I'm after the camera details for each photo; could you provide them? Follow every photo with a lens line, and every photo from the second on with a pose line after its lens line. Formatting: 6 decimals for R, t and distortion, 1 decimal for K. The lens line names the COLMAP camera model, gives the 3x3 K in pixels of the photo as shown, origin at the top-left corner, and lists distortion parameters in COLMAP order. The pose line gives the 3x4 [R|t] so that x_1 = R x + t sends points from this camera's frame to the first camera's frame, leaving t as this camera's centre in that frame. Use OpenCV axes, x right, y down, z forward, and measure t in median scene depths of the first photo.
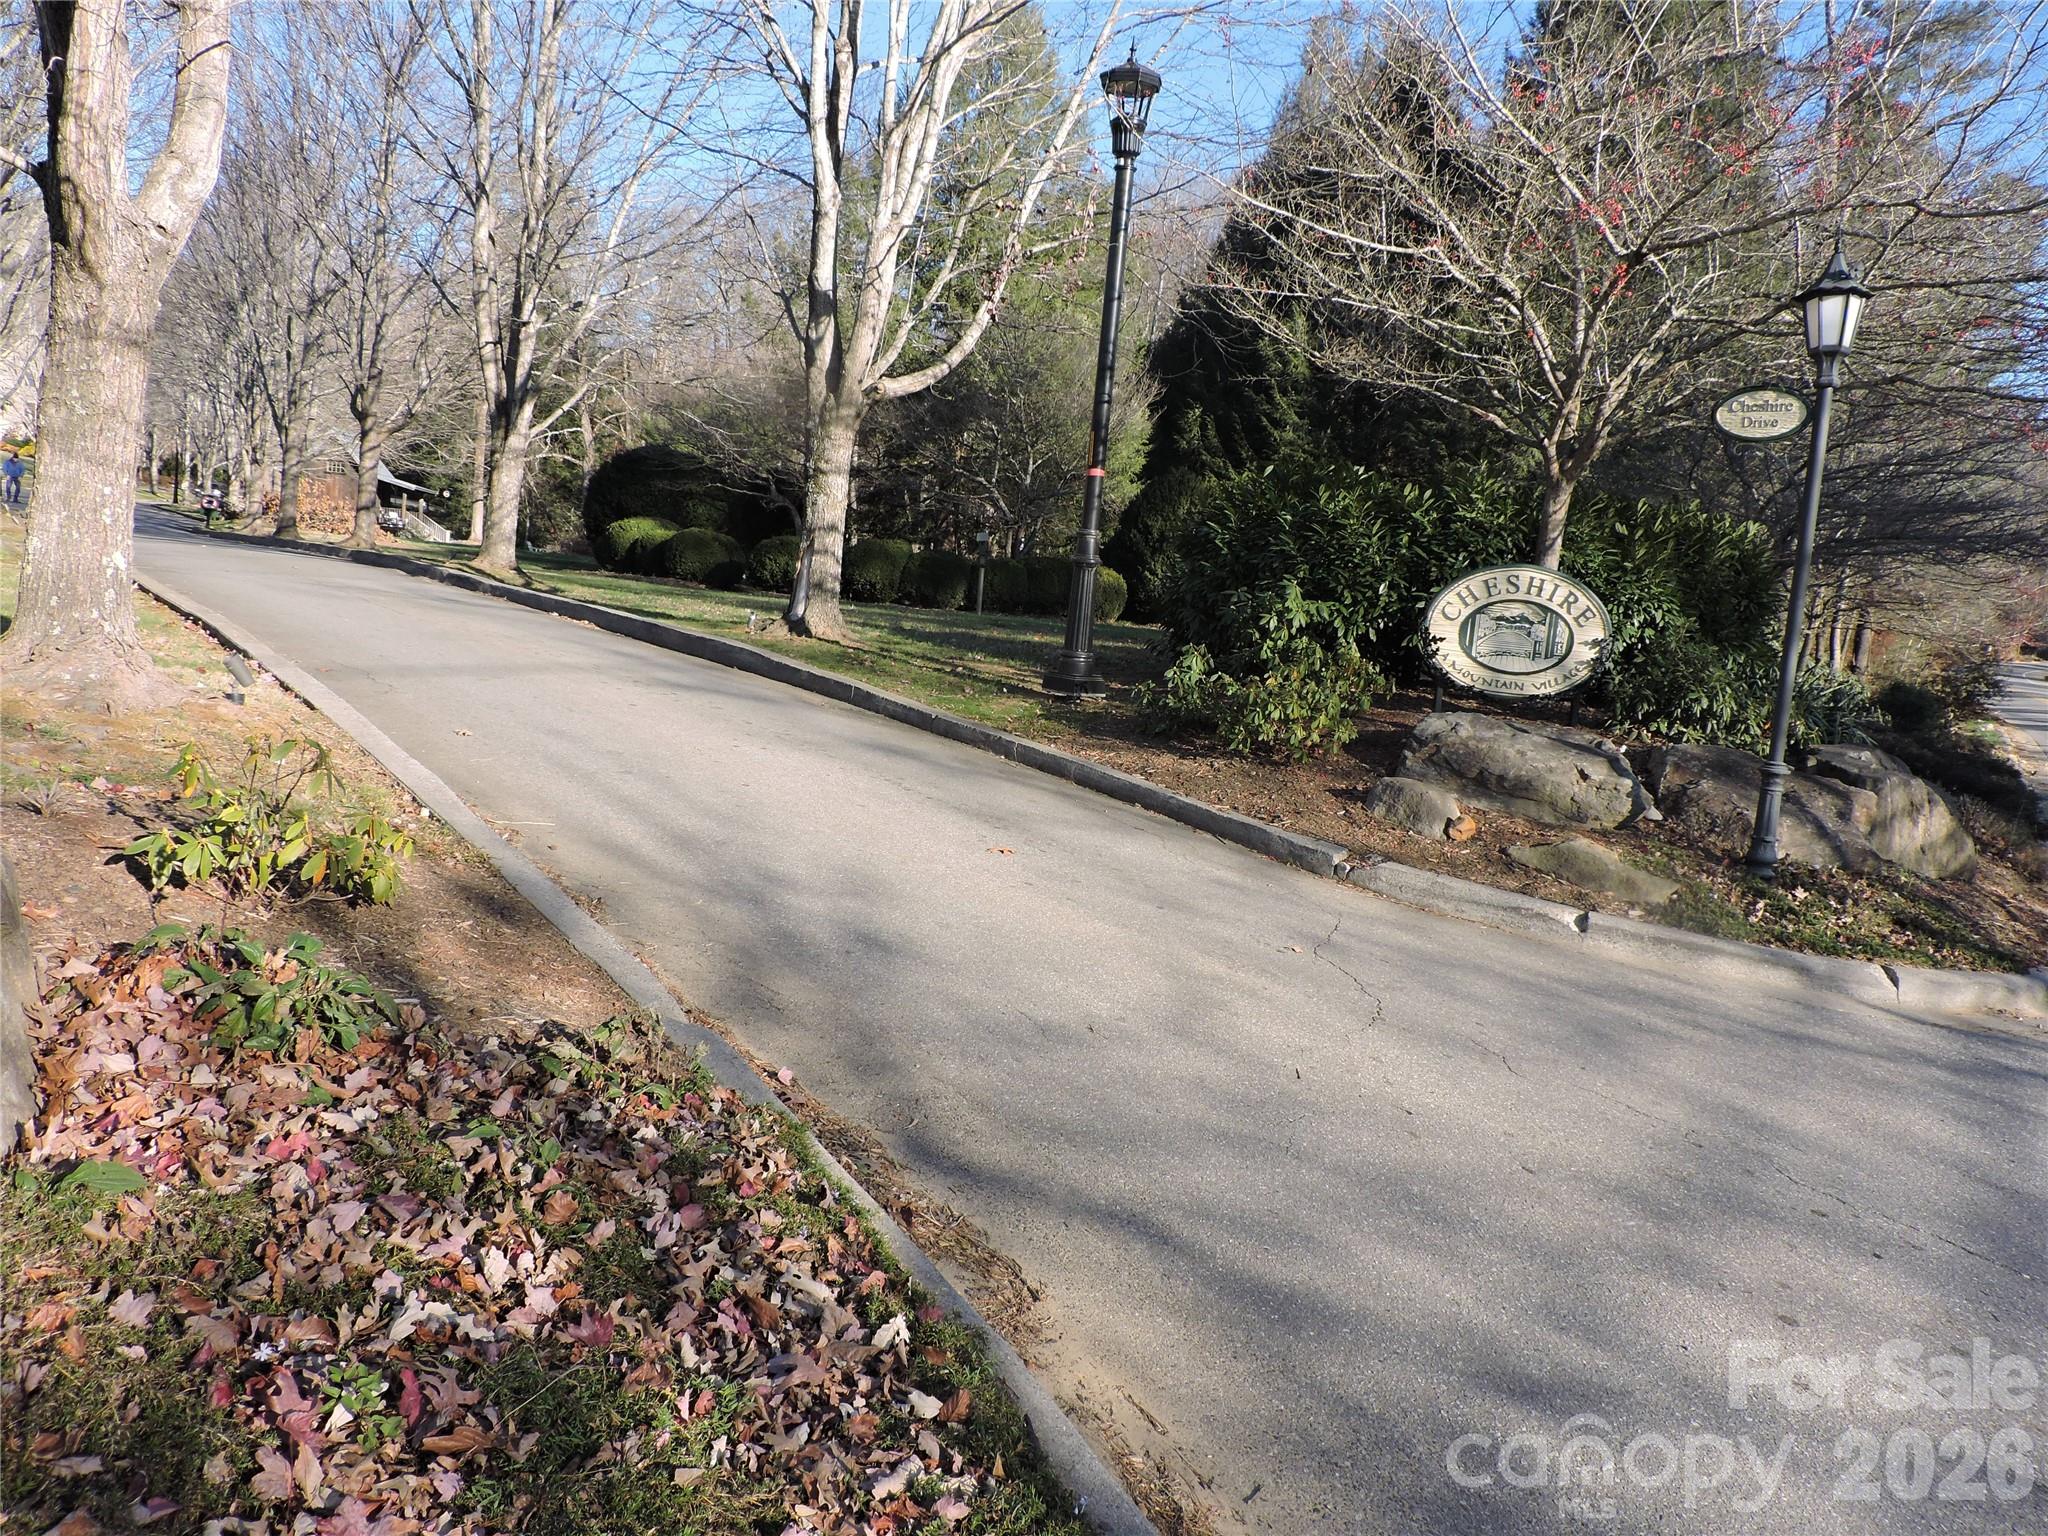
lens RADIAL K [[1436.6, 0, 1027.7], [0, 1436.6, 776.5], [0, 0, 1]] dist [-0.034503, 0.003944]
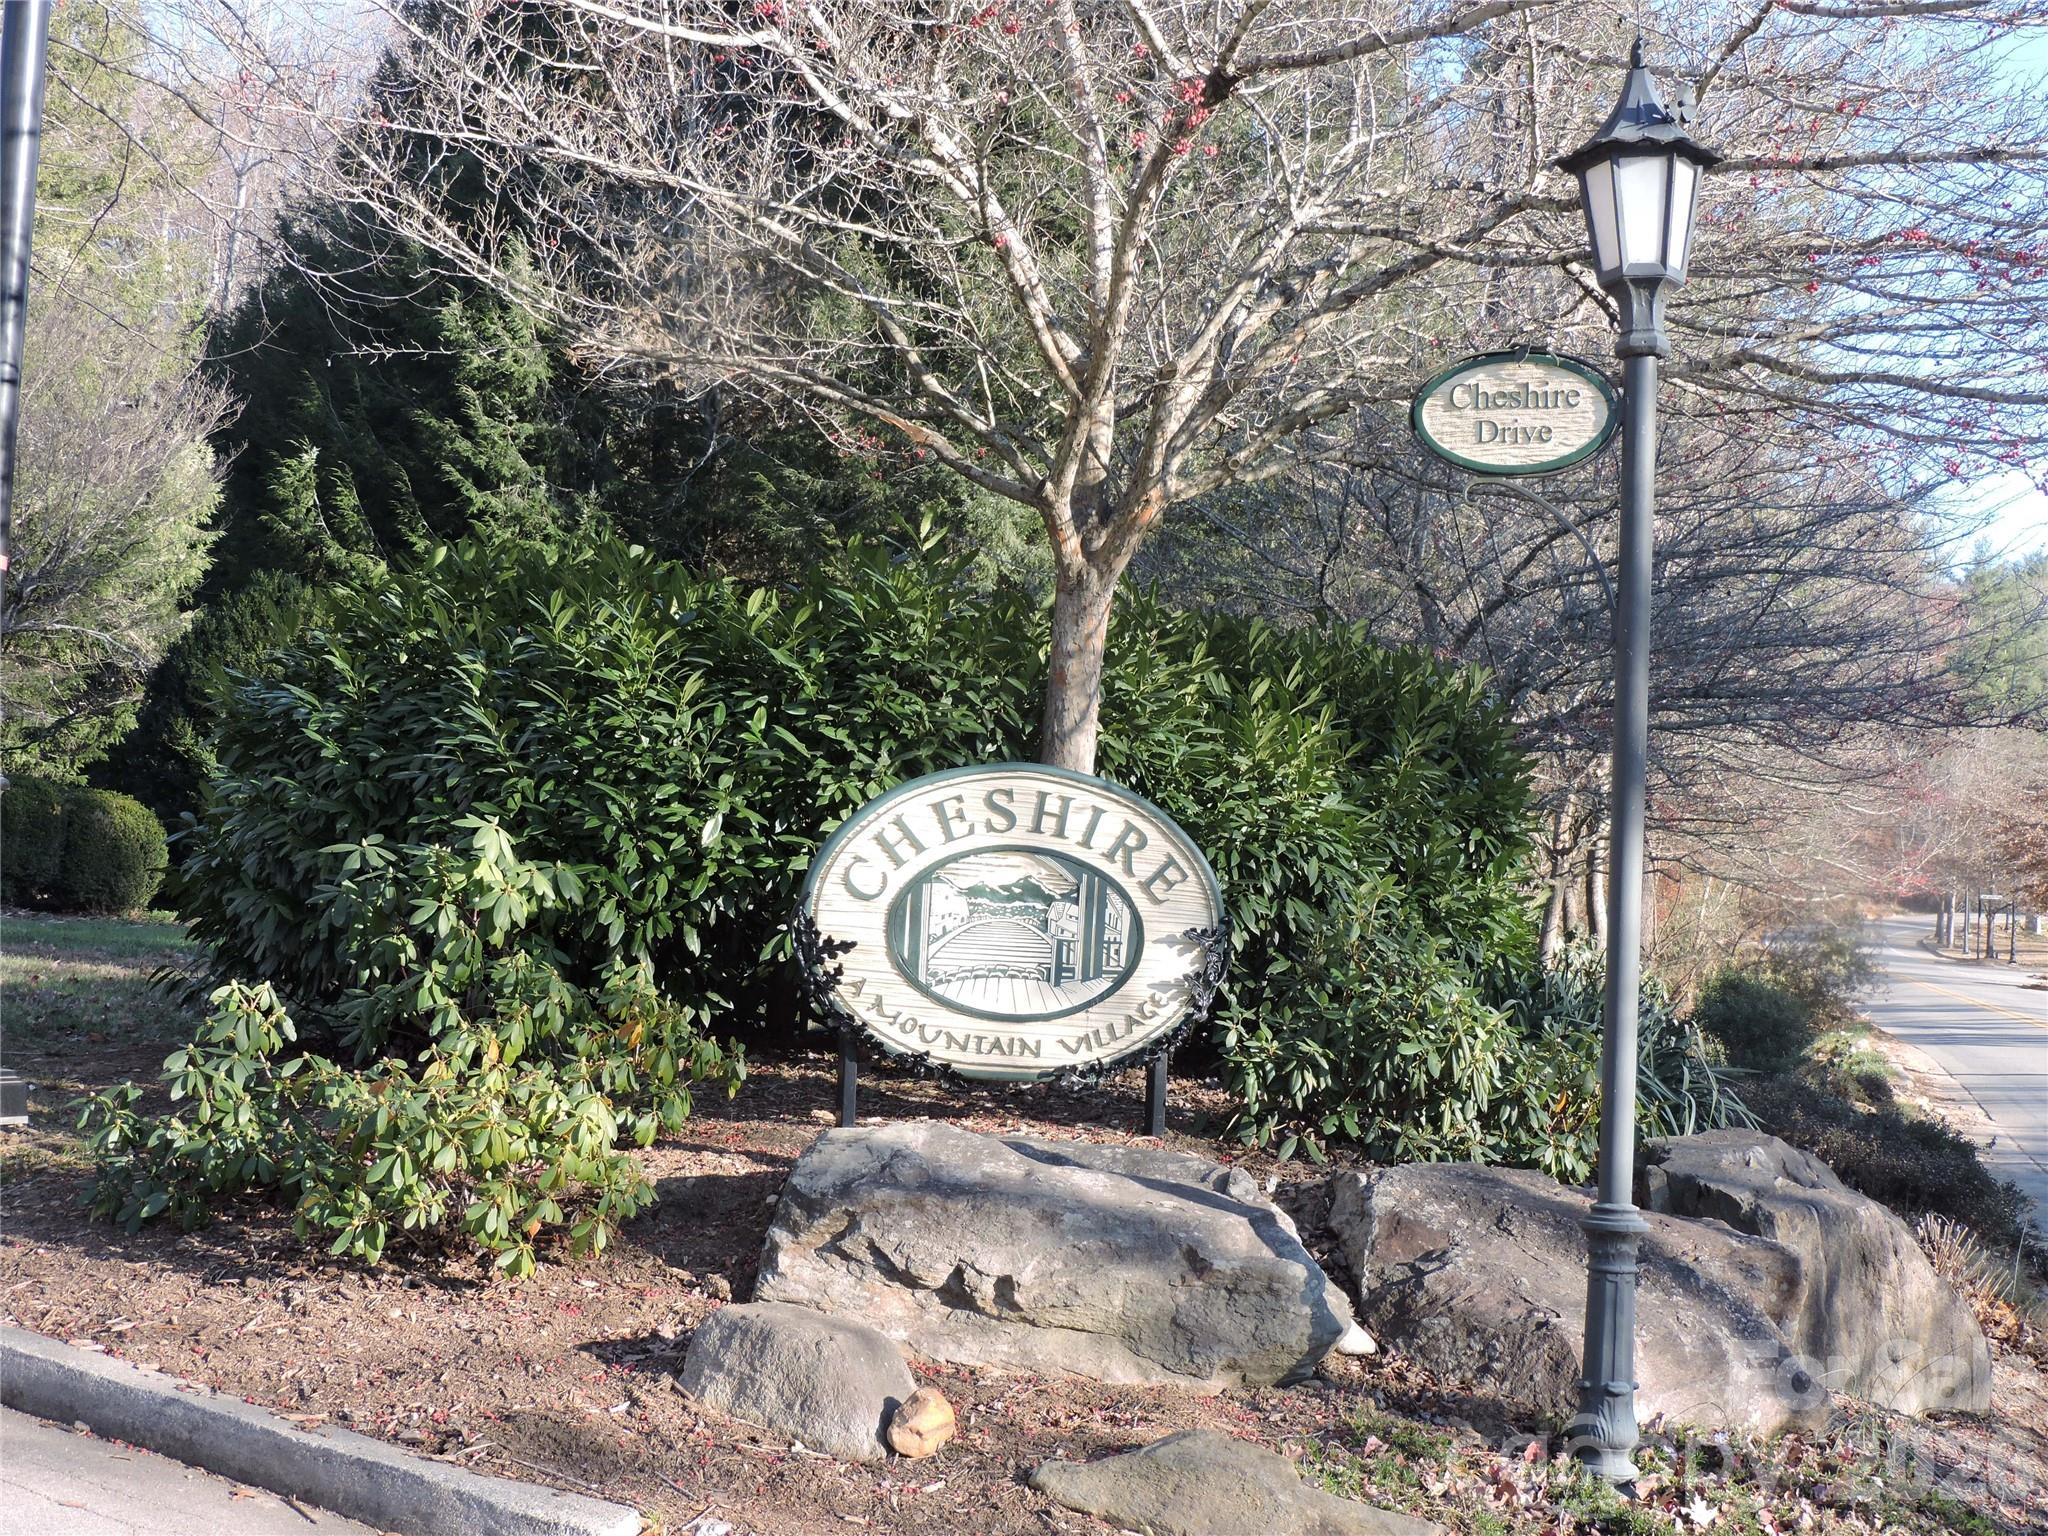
lens RADIAL K [[2977.0, 0, 1024.0], [0, 2977.0, 768.0], [0, 0, 1]] dist [0.001632, -0.010935]
pose [[0.943596, -0.020847, 0.330442, 0.050891], [0.070110, 0.987965, -0.137874, -0.023282], [-0.323591, 0.153265, 0.933702, 0.160790]]
